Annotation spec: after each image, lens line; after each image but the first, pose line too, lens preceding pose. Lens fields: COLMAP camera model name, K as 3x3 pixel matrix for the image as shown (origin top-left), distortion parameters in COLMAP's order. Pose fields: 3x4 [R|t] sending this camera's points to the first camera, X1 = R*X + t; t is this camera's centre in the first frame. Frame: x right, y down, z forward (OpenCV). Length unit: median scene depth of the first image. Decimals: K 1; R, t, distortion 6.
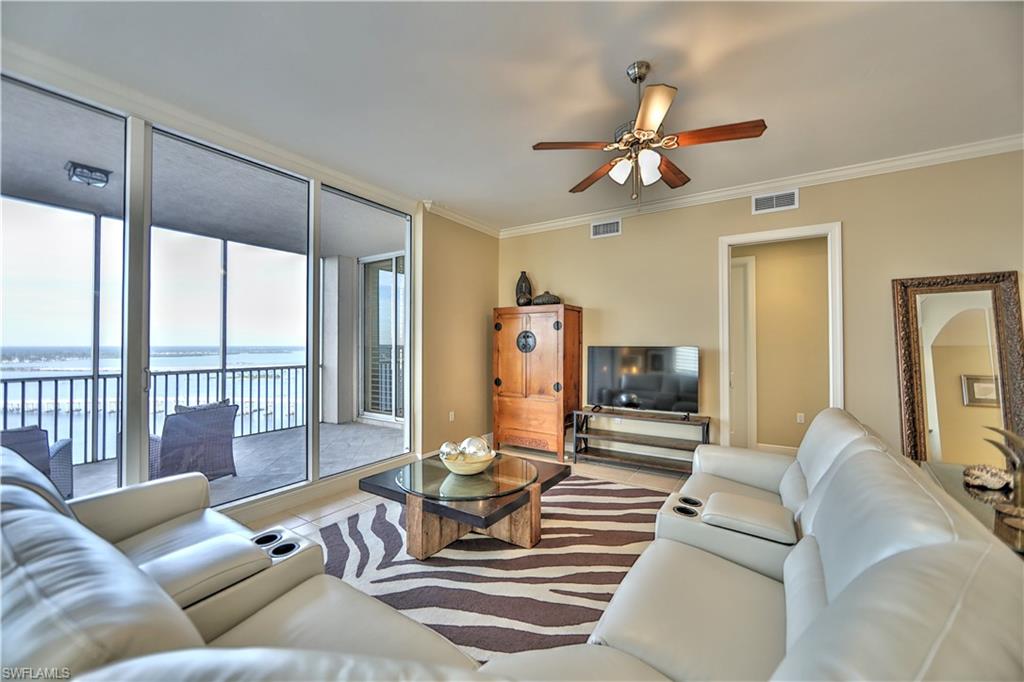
lens RADIAL K [[402.3, 0, 510.5], [0, 402.3, 339.5], [0, 0, 1]] dist [-0.012605, 0.002518]
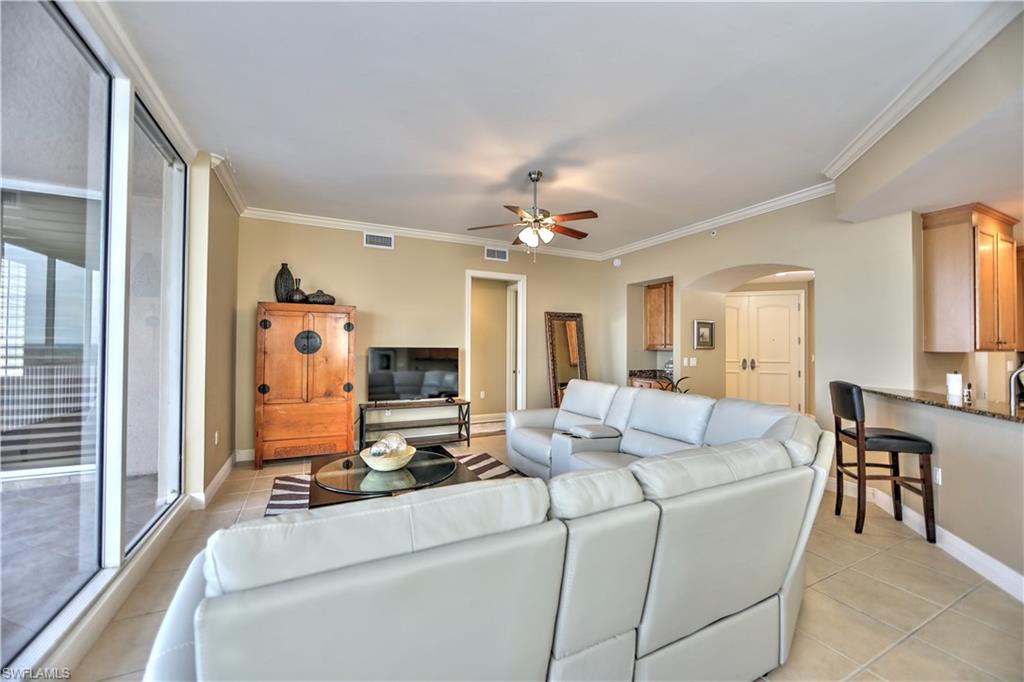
lens RADIAL K [[402.3, 0, 511.9], [0, 402.3, 342.8], [0, 0, 1]] dist [-0.012605, 0.002518]
pose [[0.513536, 0.011065, 0.857997, -0.525566], [-0.016623, 0.999857, -0.002945, 0.001163], [-0.857907, -0.012750, 0.513647, 0.121125]]
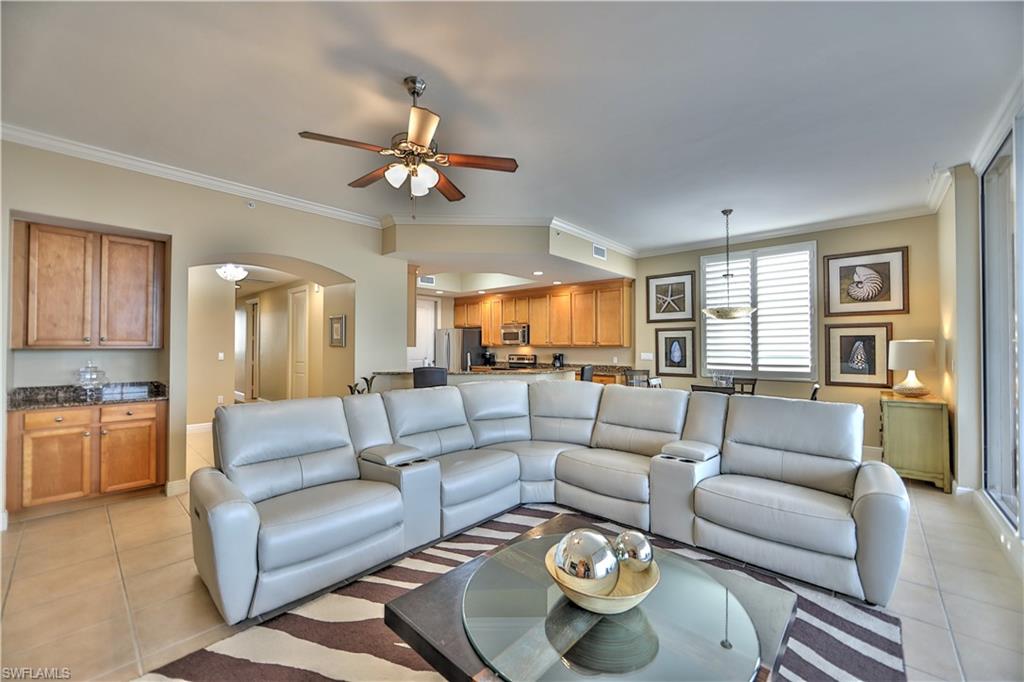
lens RADIAL K [[402.3, 0, 513.1], [0, 402.3, 340.0], [0, 0, 1]] dist [-0.012605, 0.002518]
pose [[-0.987489, -0.001941, 0.157677, -0.047680], [-0.006029, 0.999658, -0.025451, 0.010134], [-0.157573, -0.026083, -0.987163, 0.956651]]
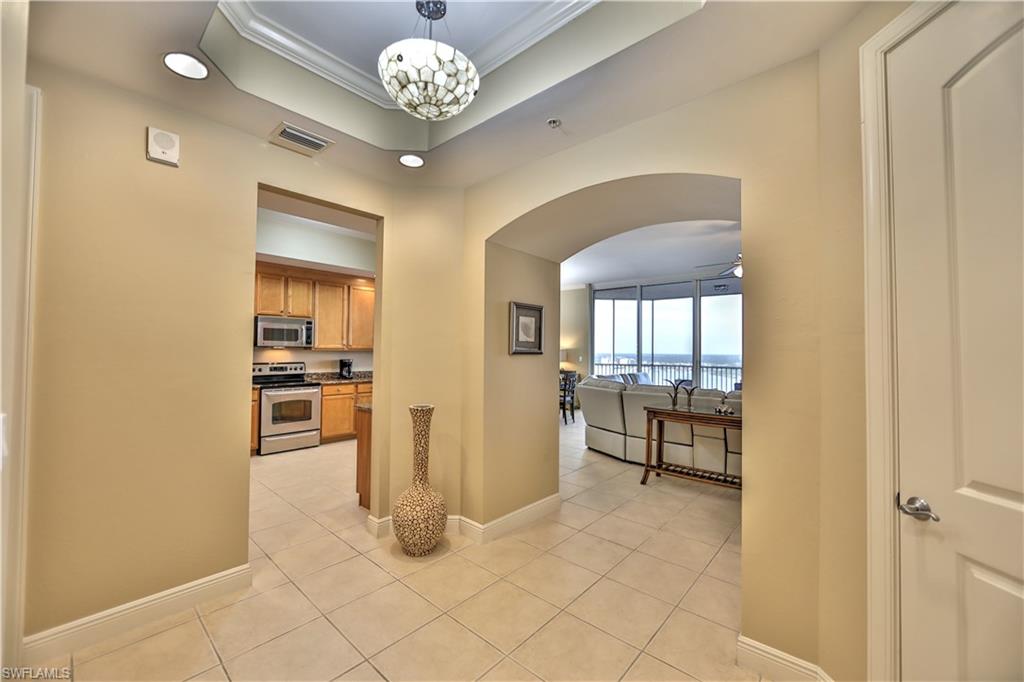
lens RADIAL K [[402.3, 0, 508.3], [0, 402.3, 340.6], [0, 0, 1]] dist [-0.012605, 0.002518]
pose [[-0.160095, -0.027900, -0.986707, 1.260165], [0.002422, 0.999586, -0.028658, -0.000072], [0.987099, -0.006978, -0.159961, 0.034447]]
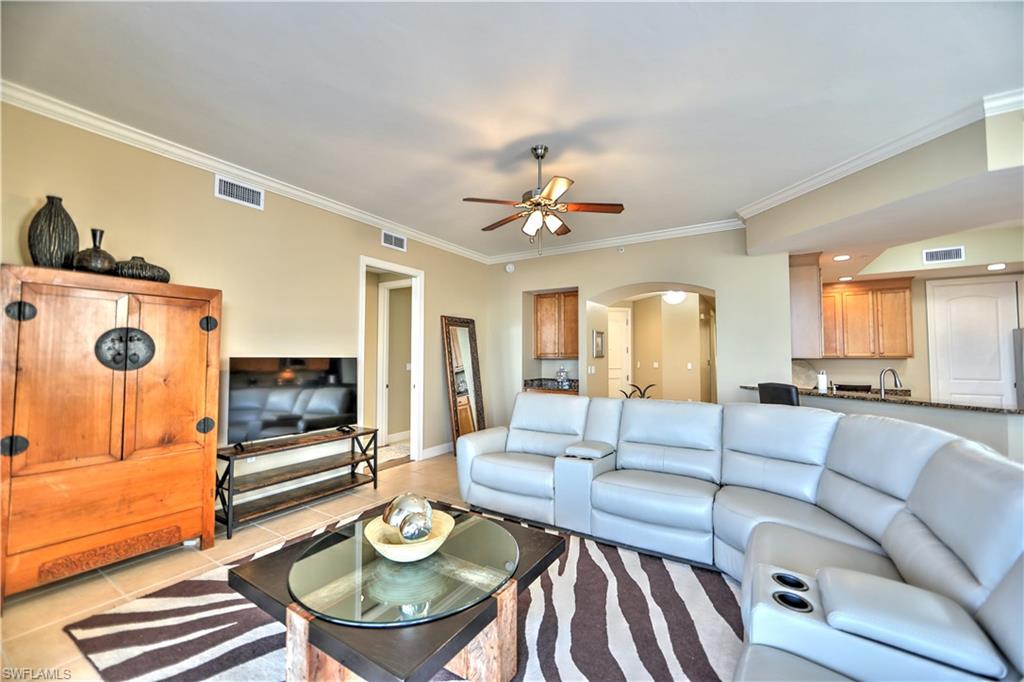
lens RADIAL K [[402.3, 0, 511.1], [0, 402.3, 341.4], [0, 0, 1]] dist [-0.012605, 0.002518]
pose [[-0.014581, 0.038024, 0.999170, -0.477952], [-0.014791, 0.999159, -0.038239, 0.008058], [-0.999784, -0.015337, -0.014006, 0.533900]]
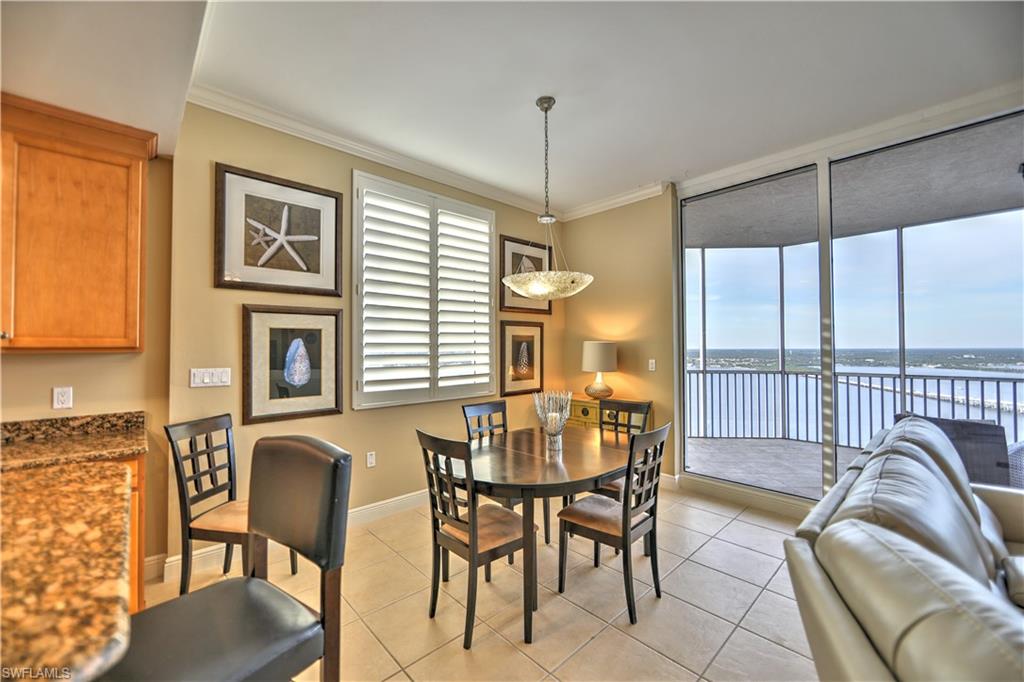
lens RADIAL K [[402.3, 0, 510.5], [0, 402.3, 340.2], [0, 0, 1]] dist [-0.012605, 0.002518]
pose [[-0.243375, -0.019409, -0.969738, 0.118807], [0.015841, 0.999587, -0.023982, -0.001195], [0.969803, -0.021198, -0.242967, -0.012200]]
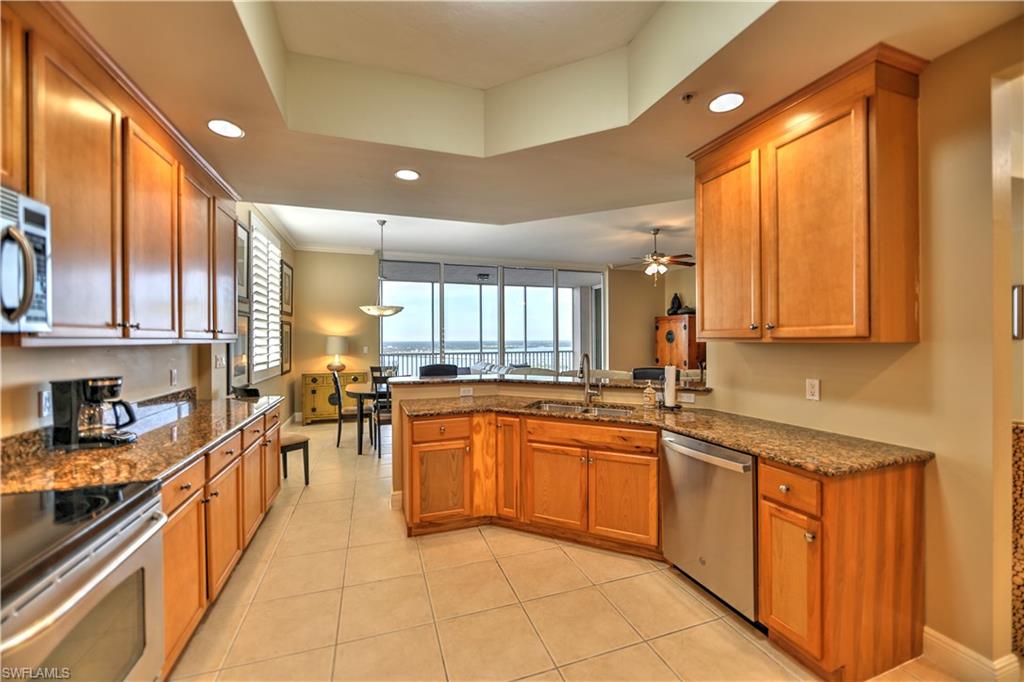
lens RADIAL K [[402.3, 0, 510.3], [0, 402.3, 340.4], [0, 0, 1]] dist [-0.012605, 0.002518]
pose [[0.786433, -0.003585, -0.617666, 0.562982], [0.014443, 0.999816, 0.012585, -0.010615], [0.617507, -0.018818, 0.786340, -0.759847]]
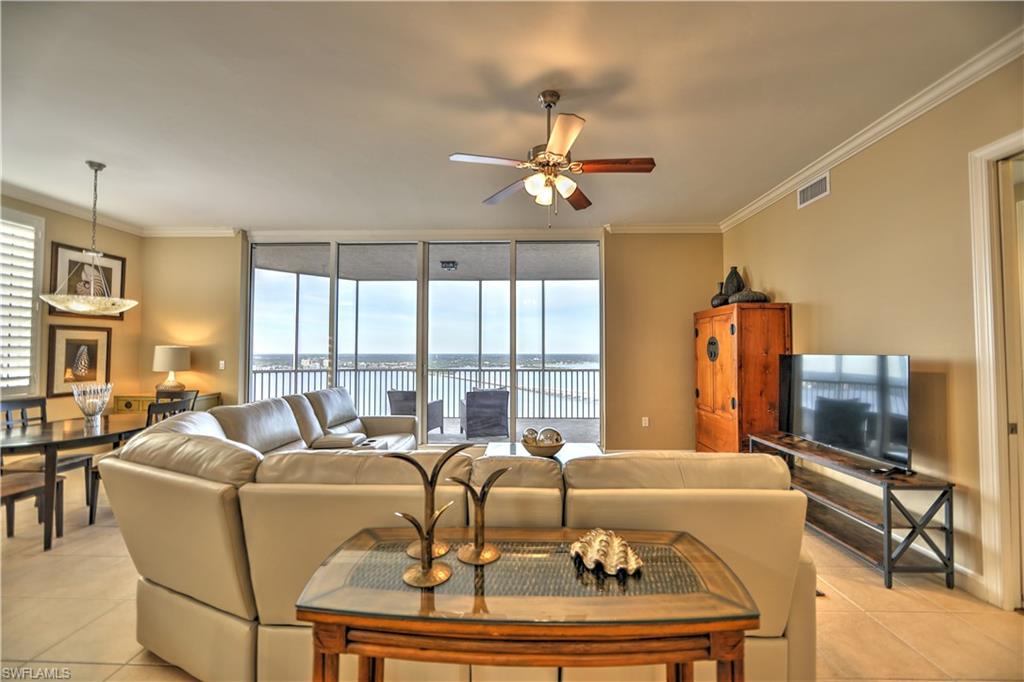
lens RADIAL K [[402.3, 0, 510.7], [0, 402.3, 340.4], [0, 0, 1]] dist [-0.012605, 0.002518]
pose [[0.521171, -0.025252, -0.853079, 0.567139], [0.010765, 0.999677, -0.023014, 0.001987], [0.853385, 0.002811, 0.521274, 0.170569]]
